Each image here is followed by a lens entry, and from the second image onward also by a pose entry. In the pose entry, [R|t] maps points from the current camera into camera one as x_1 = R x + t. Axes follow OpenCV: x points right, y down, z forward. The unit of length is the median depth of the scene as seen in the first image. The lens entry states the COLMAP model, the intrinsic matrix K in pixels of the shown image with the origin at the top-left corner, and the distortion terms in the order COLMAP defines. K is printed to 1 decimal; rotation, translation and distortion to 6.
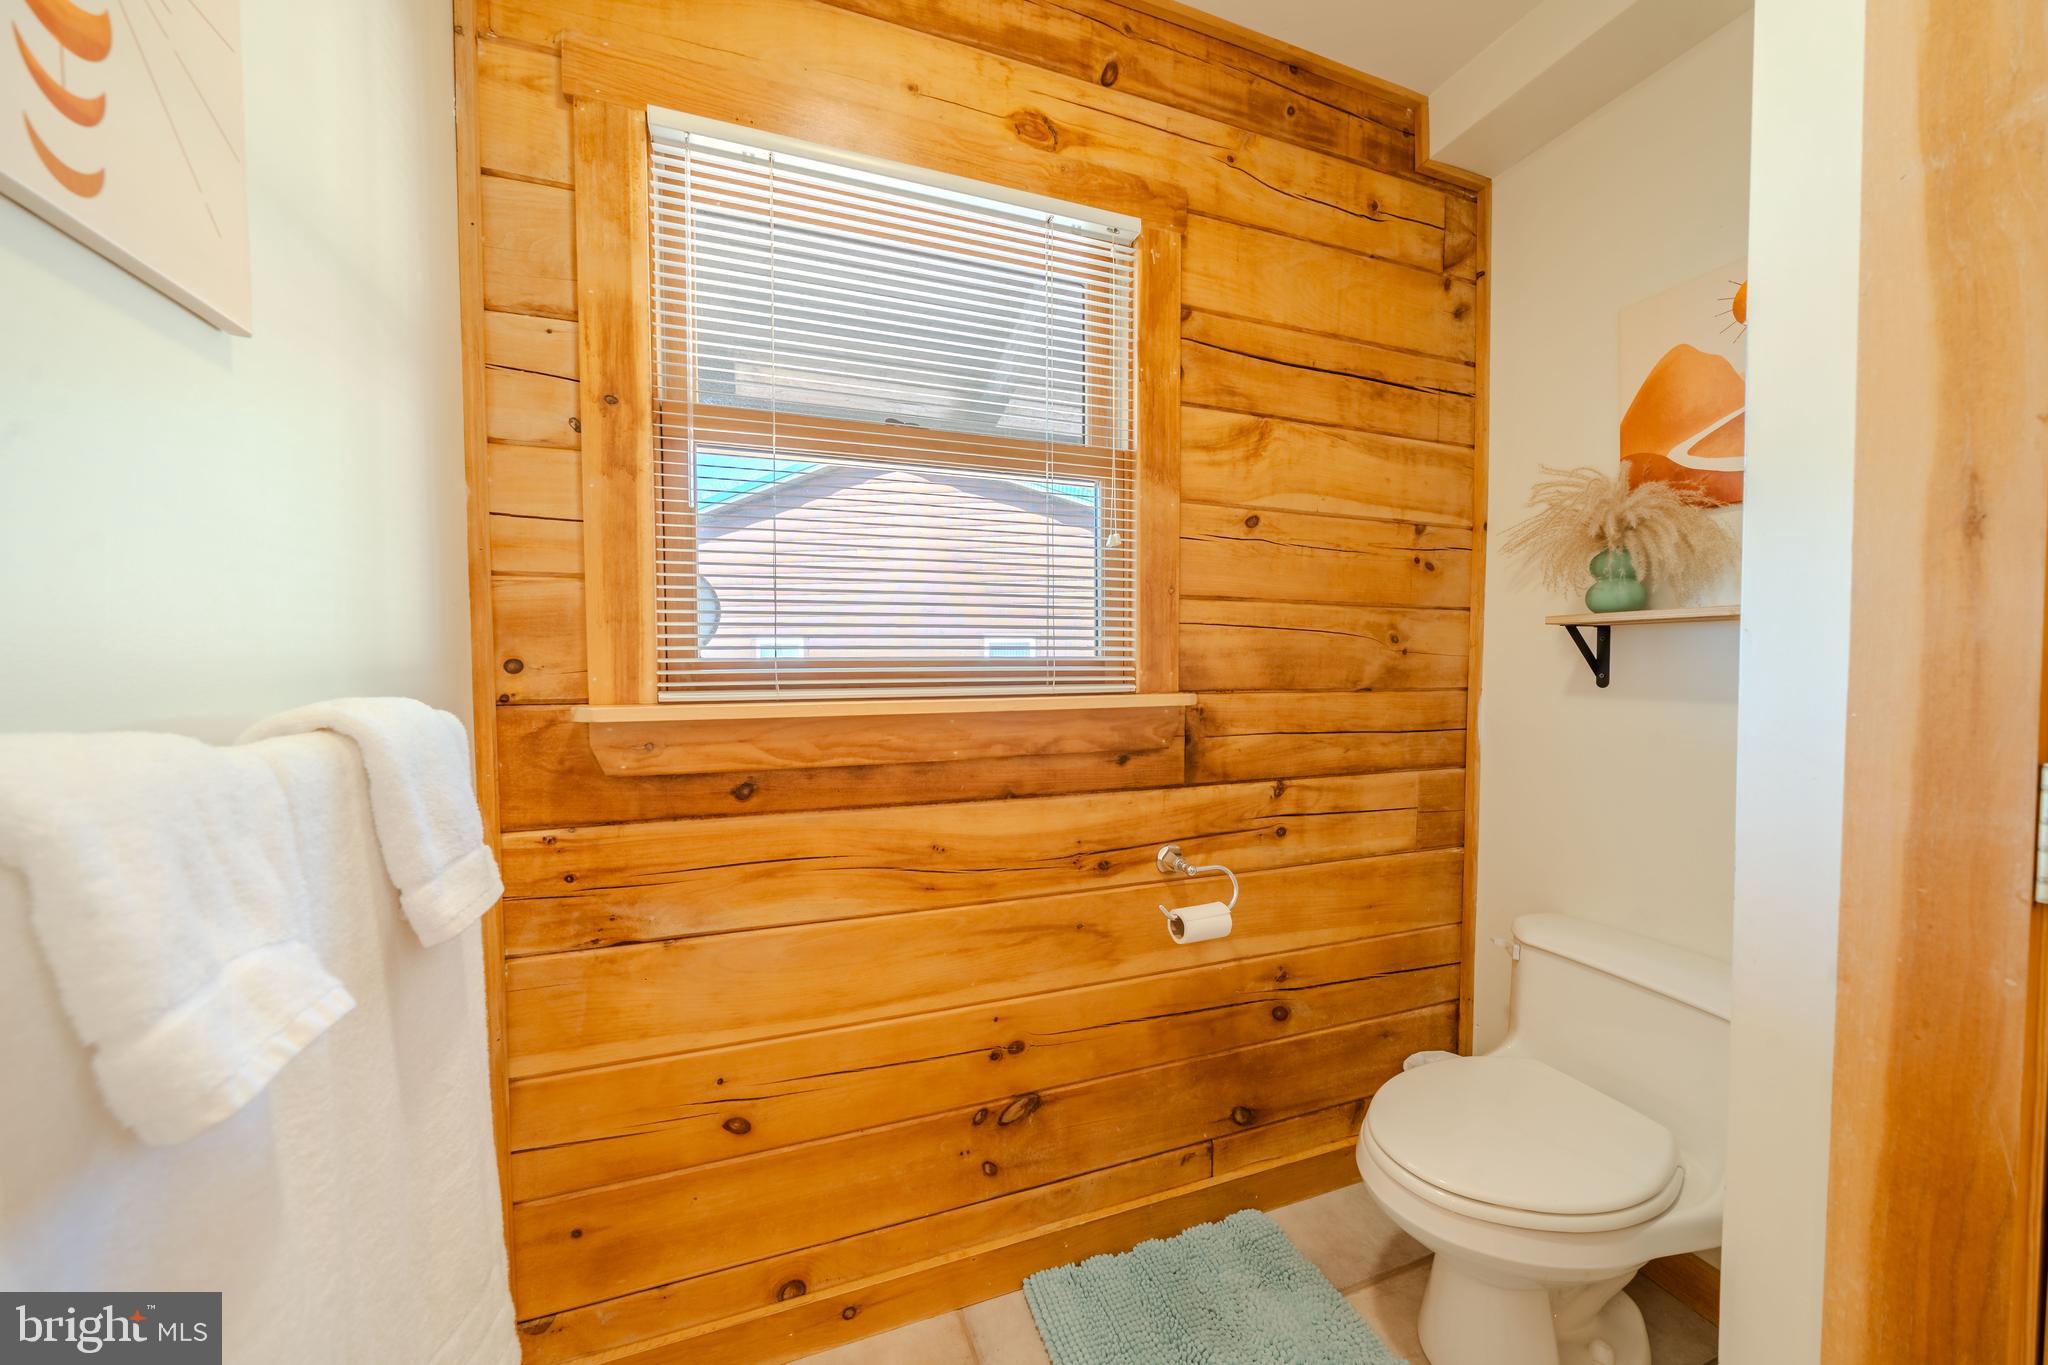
lens RADIAL K [[714.3, 0, 1017.7], [0, 714.3, 685.4], [0, 0, 1]] dist [-0.006280, 0.000678]
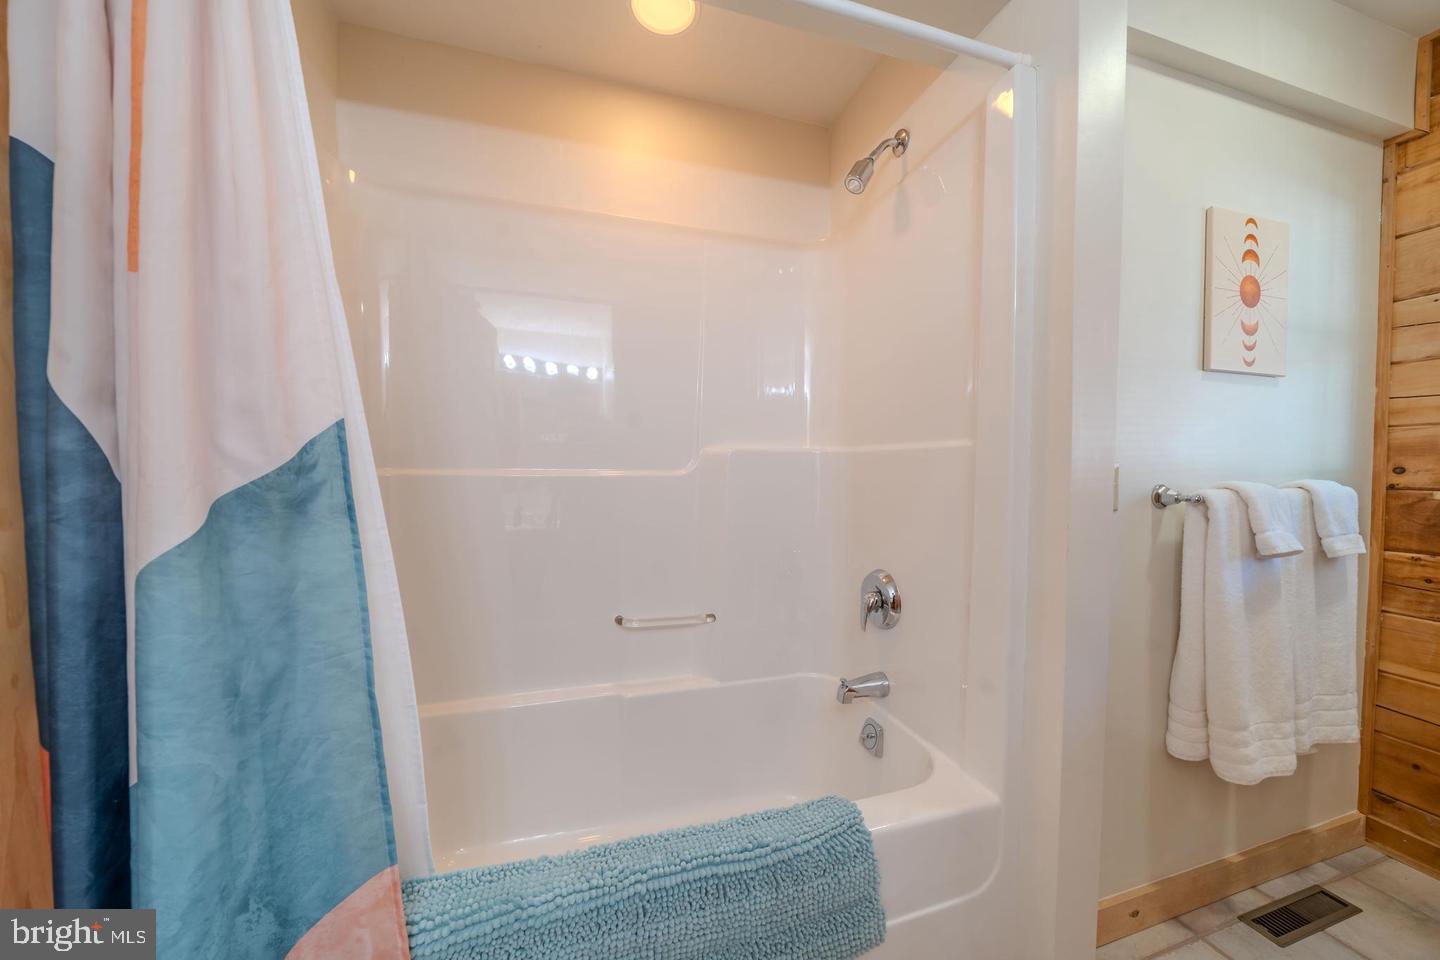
lens RADIAL K [[502.3, 0, 716.7], [0, 502.3, 484.0], [0, 0, 1]] dist [-0.006280, 0.000678]
pose [[-0.052461, 0.037383, -0.997923, 0.754691], [-0.033900, 0.998656, 0.039193, 0.020319], [0.998047, 0.035886, -0.051123, -0.809333]]
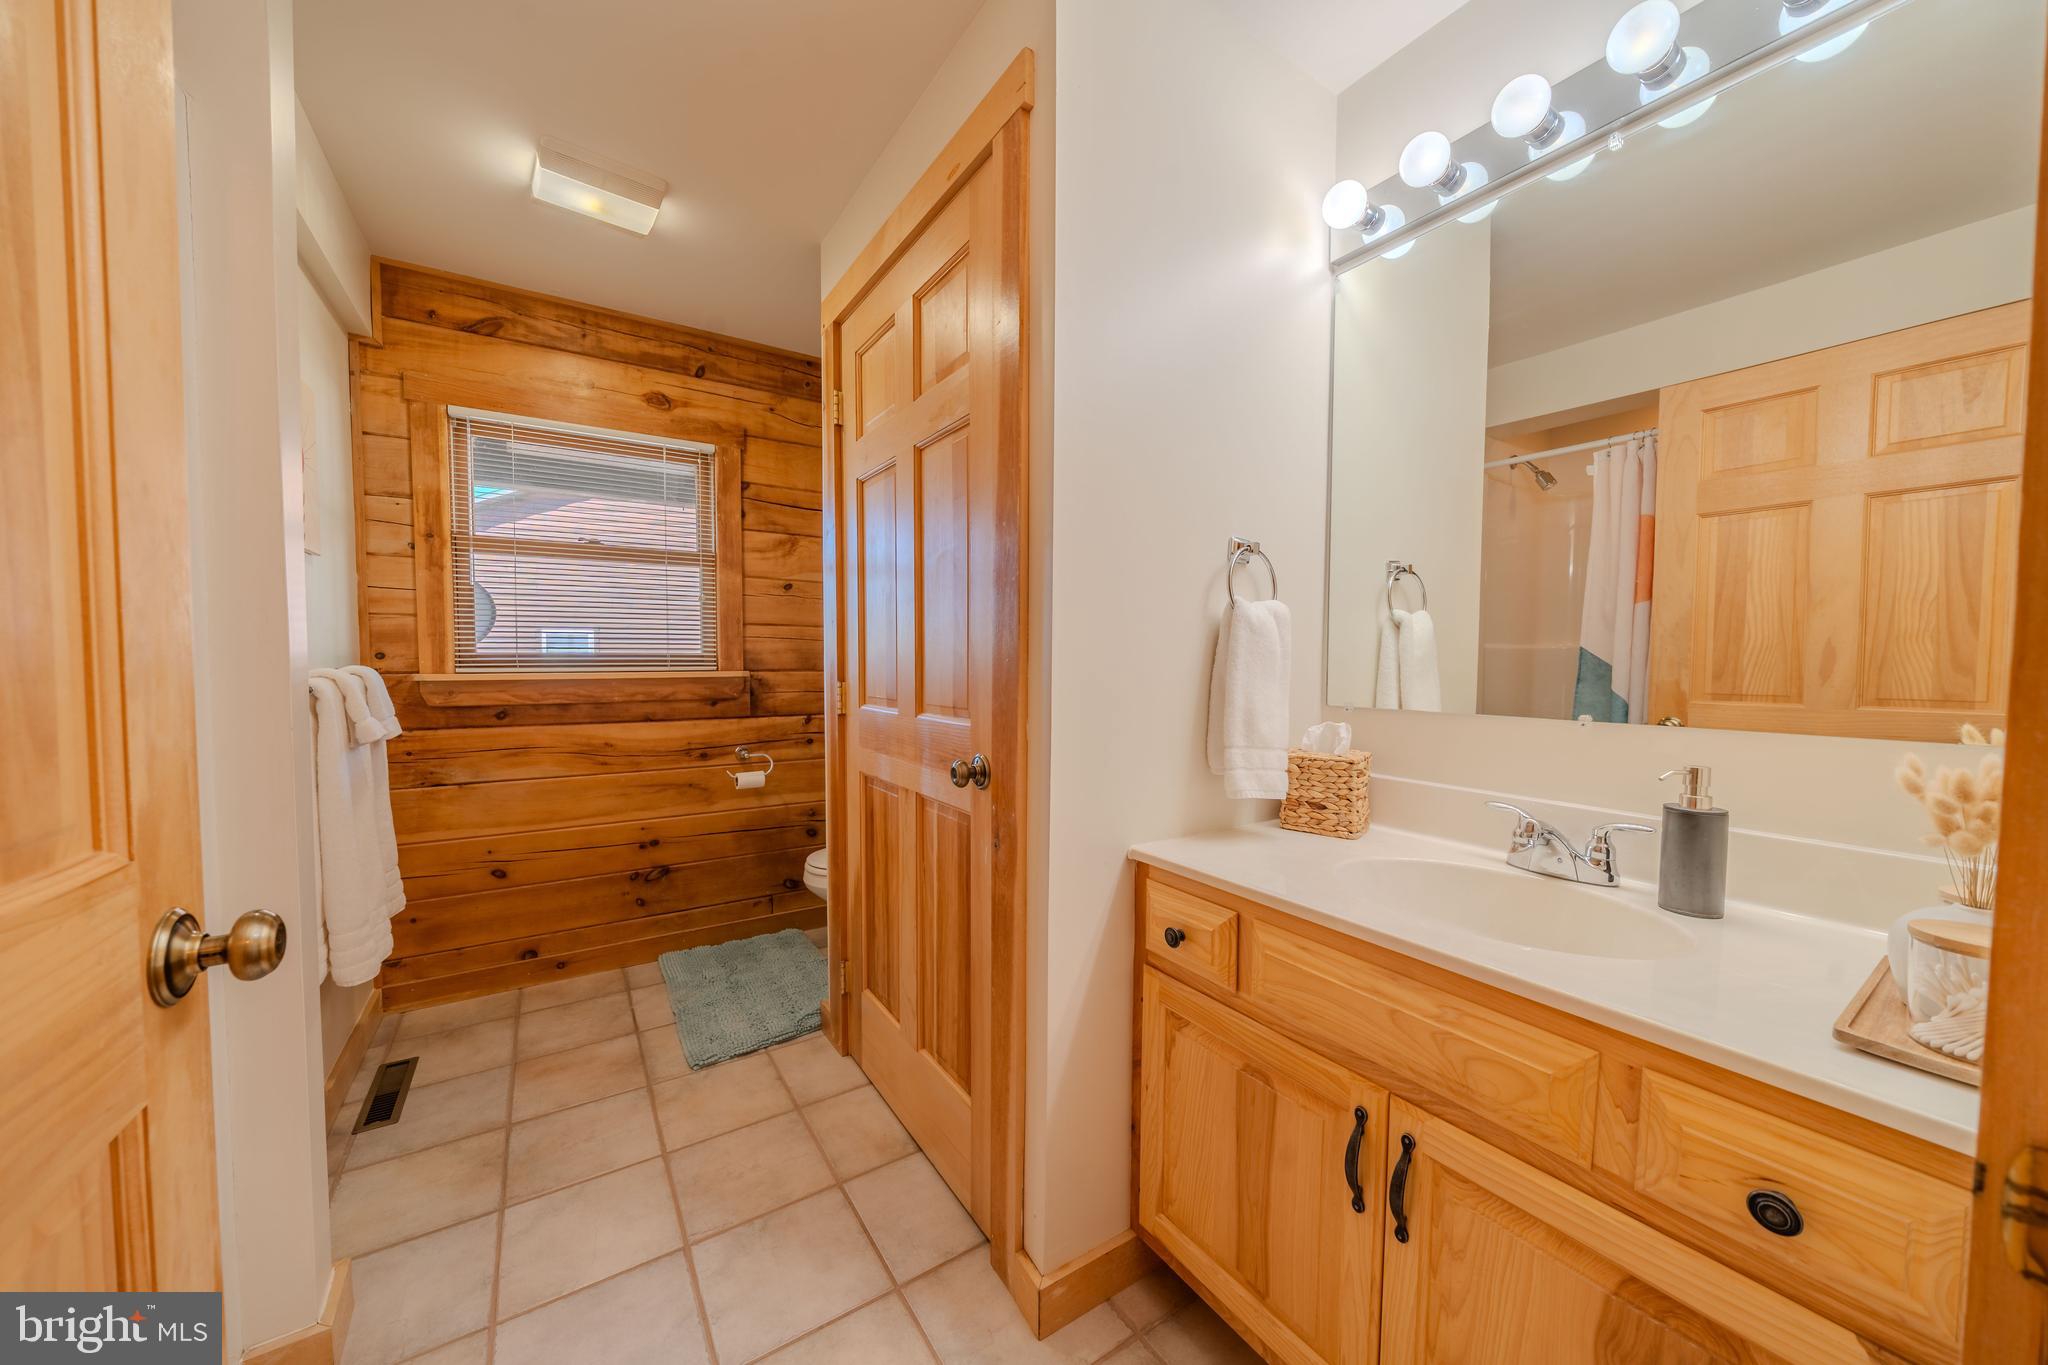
lens RADIAL K [[714.3, 0, 1018.1], [0, 714.3, 685.5], [0, 0, 1]] dist [-0.006280, 0.000678]
pose [[0.973297, -0.000606, 0.229550, 0.637409], [-0.003110, 0.999870, 0.015826, 0.021537], [-0.229529, -0.016118, 0.973168, -1.437606]]
